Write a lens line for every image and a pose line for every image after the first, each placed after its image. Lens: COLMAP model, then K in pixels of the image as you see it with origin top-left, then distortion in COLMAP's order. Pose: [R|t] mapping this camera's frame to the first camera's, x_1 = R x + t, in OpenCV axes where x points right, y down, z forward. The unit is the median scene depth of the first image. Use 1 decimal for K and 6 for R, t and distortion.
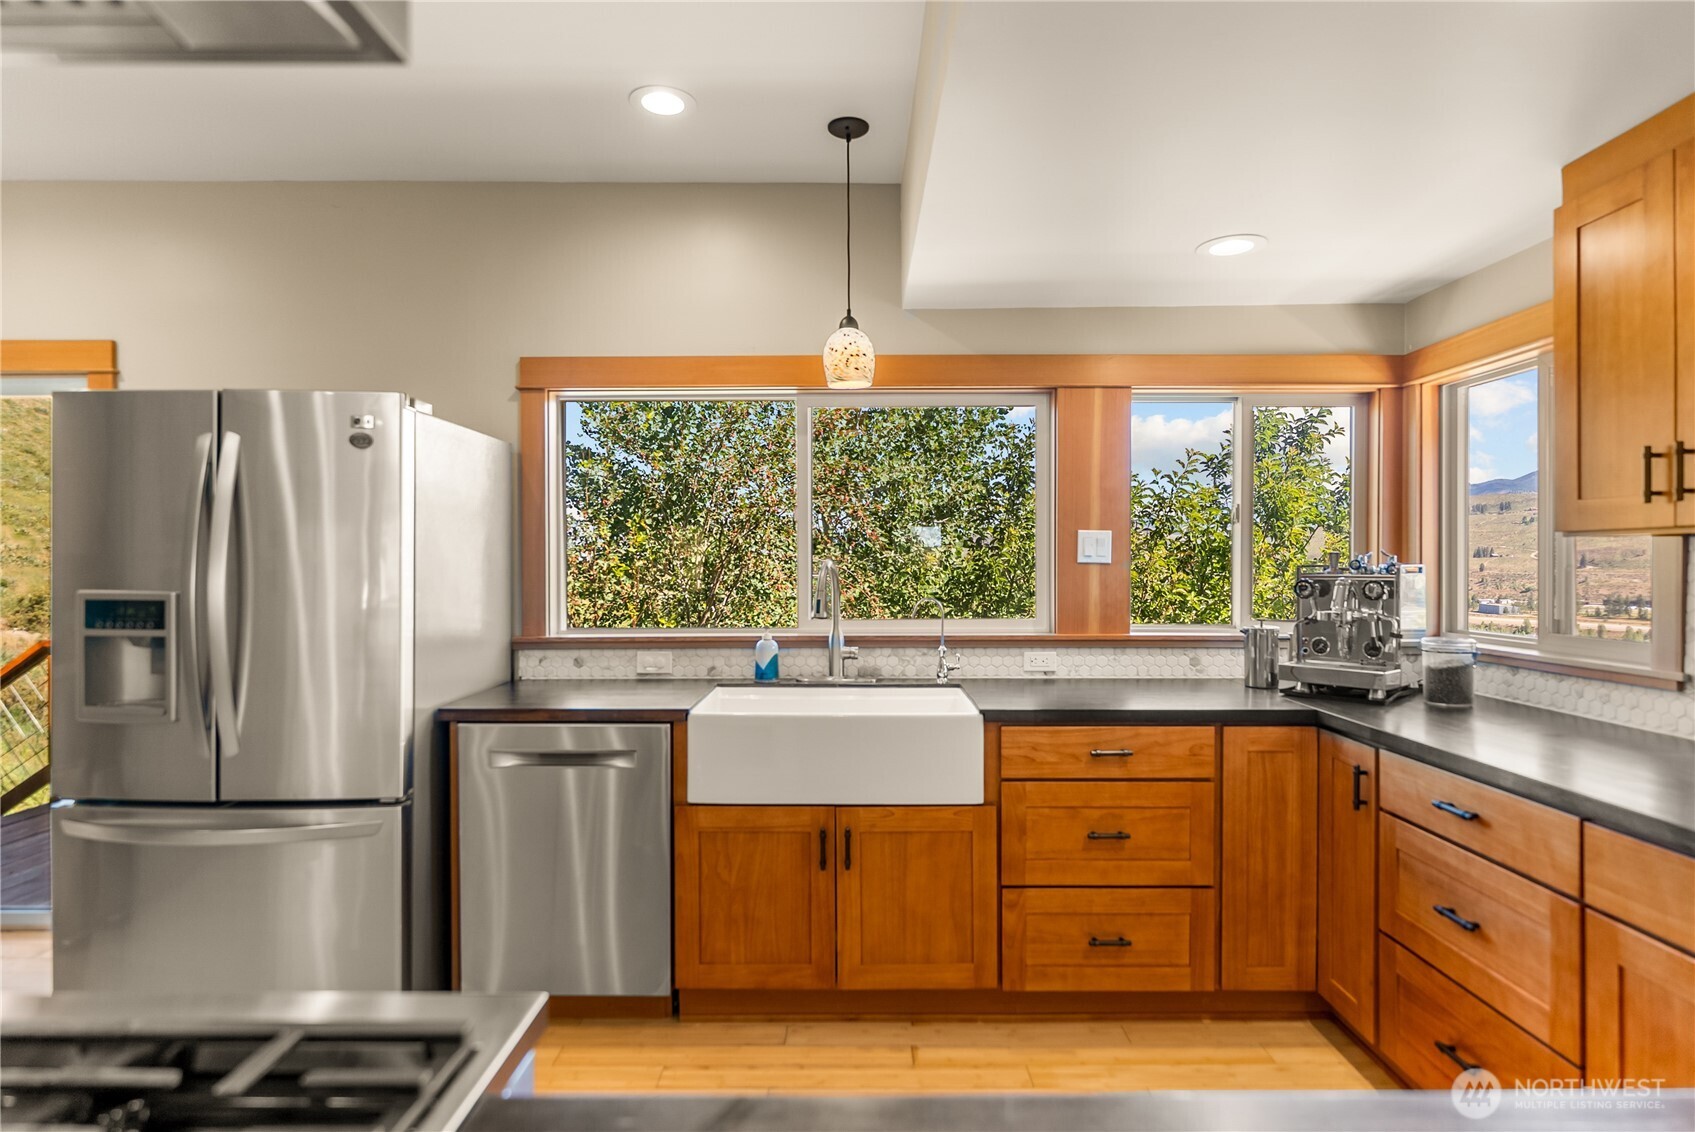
lens RADIAL K [[875.8, 0, 847.5], [0, 875.8, 566.0], [0, 0, 1]] dist [-0.001101, 0.000019]
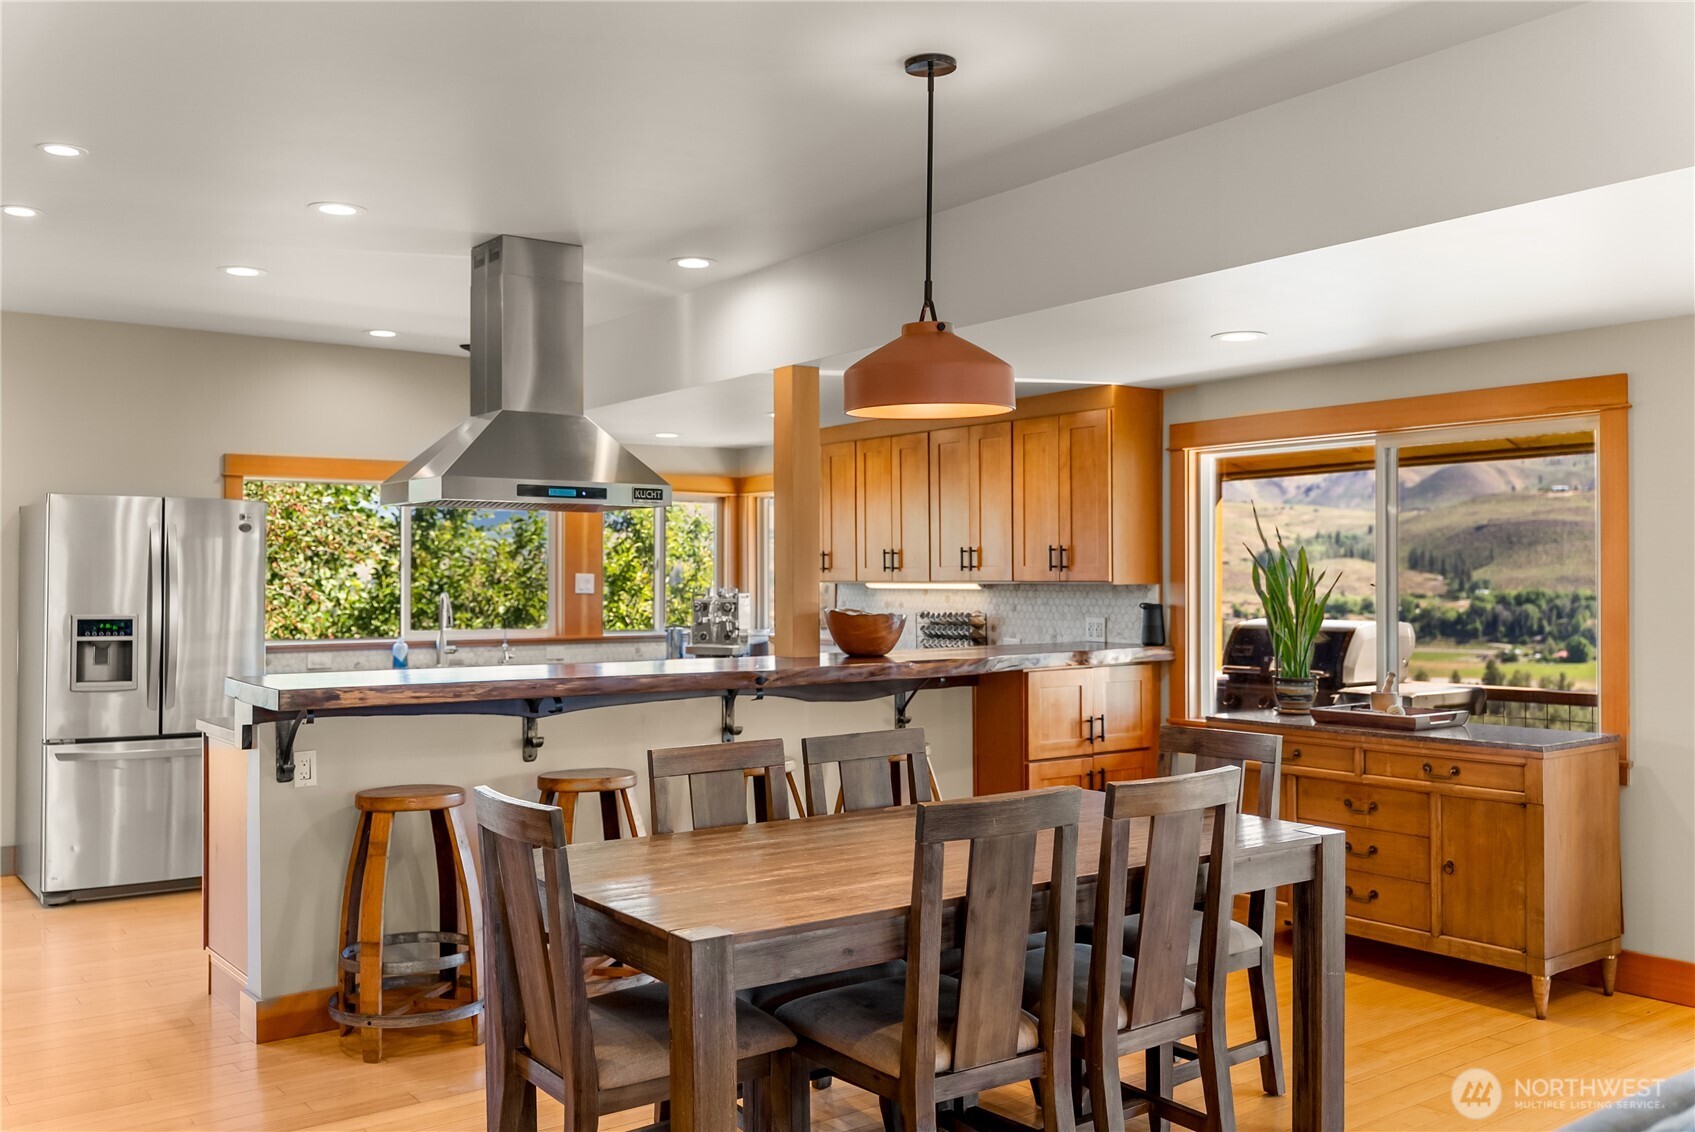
lens RADIAL K [[1475.7, 0, 846.3], [0, 1475.7, 571.9], [0, 0, 1]] dist [-0.006393, 0.003004]
pose [[0.801640, 0.004014, 0.597794, -1.075405], [0.002656, 0.999944, -0.010275, -0.015315], [-0.597802, 0.009824, 0.801584, -1.675165]]
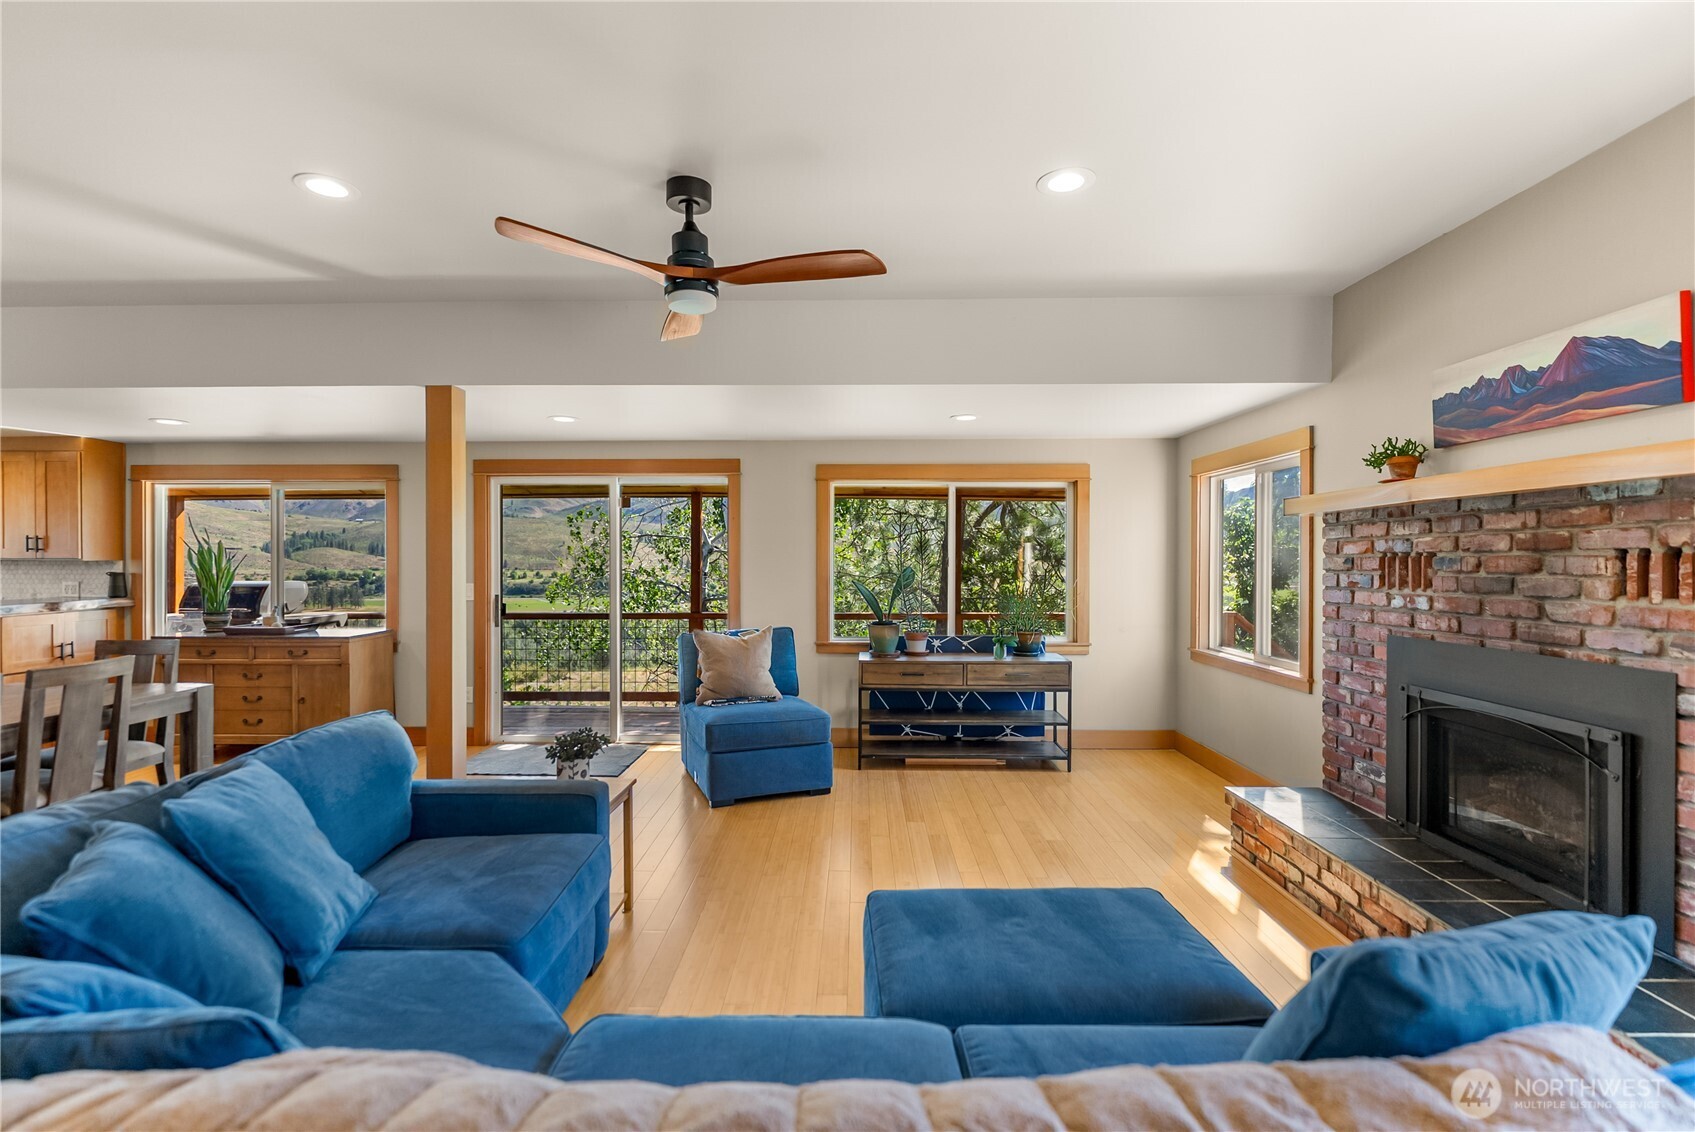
lens RADIAL K [[766.1, 0, 845.6], [0, 766.1, 563.5], [0, 0, 1]] dist [0.000657, 0.000671]
pose [[0.009647, -0.002153, 0.999951, -1.271248], [0.003371, 0.999992, 0.002120, -0.008681], [-0.999948, 0.003350, 0.009654, -2.006372]]
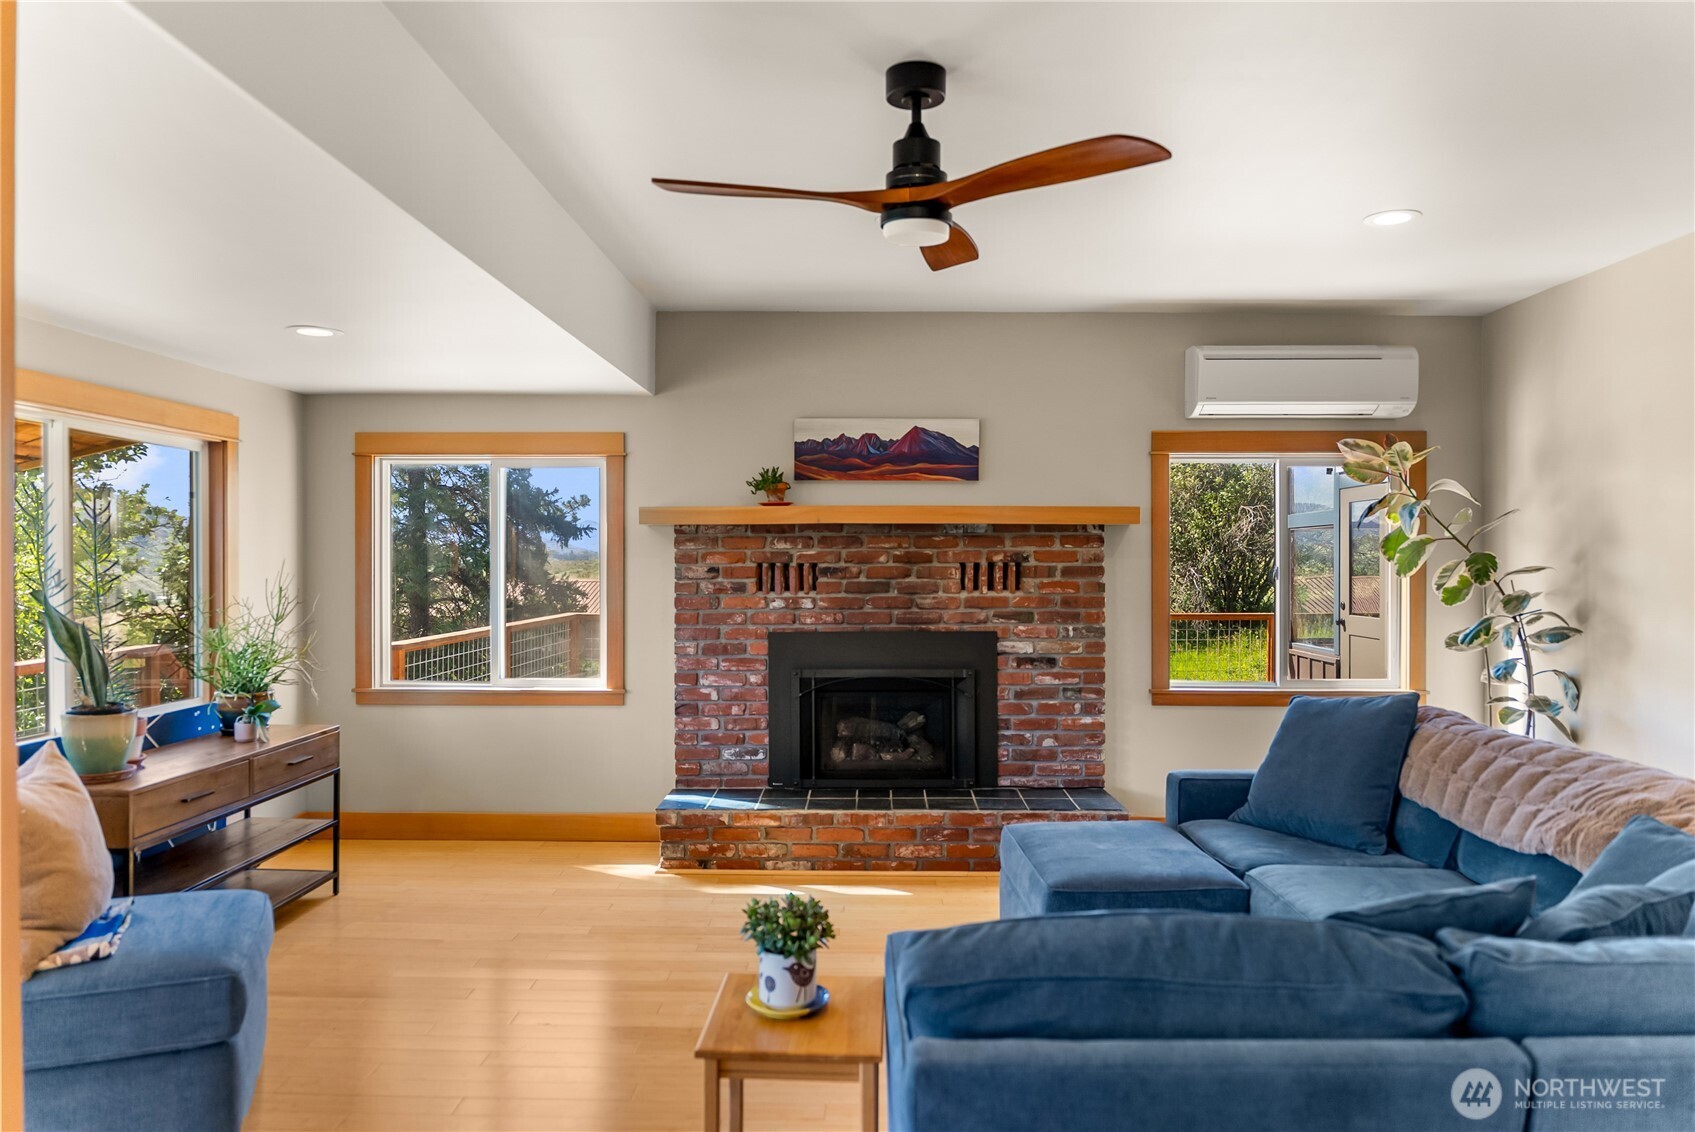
lens RADIAL K [[1153.5, 0, 847.5], [0, 1153.5, 566.0], [0, 0, 1]] dist [-0.008720, -0.001511]
pose [[-0.999925, 0.003339, 0.011758, -0.329168], [0.003490, 0.999911, 0.012885, -0.038768], [-0.011713, 0.012925, -0.999848, -0.819308]]
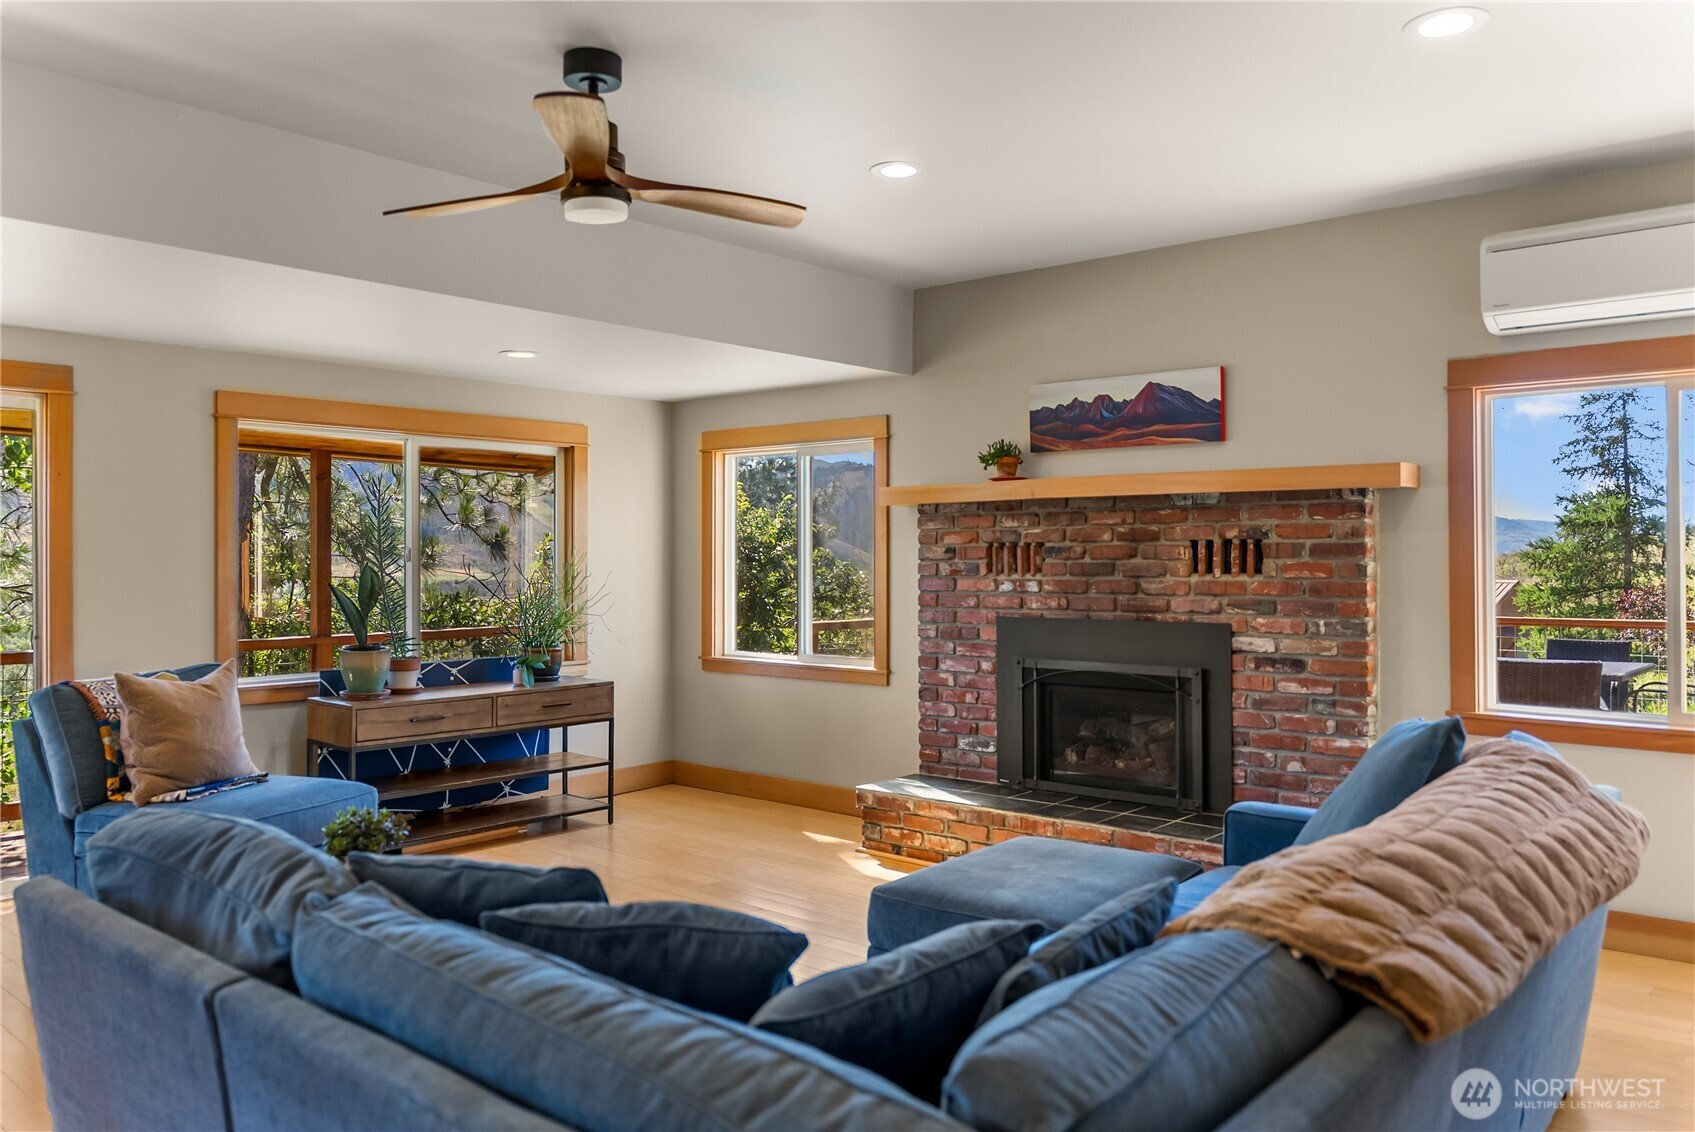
lens RADIAL K [[1241.6, 0, 840.7], [0, 1241.6, 548.7], [0, 0, 1]] dist [-0.003507, -0.000988]
pose [[-0.759677, 0.008639, 0.650244, -1.261302], [0.007107, 0.999962, -0.004982, -0.001505], [-0.650262, 0.000836, -0.759709, -1.116085]]
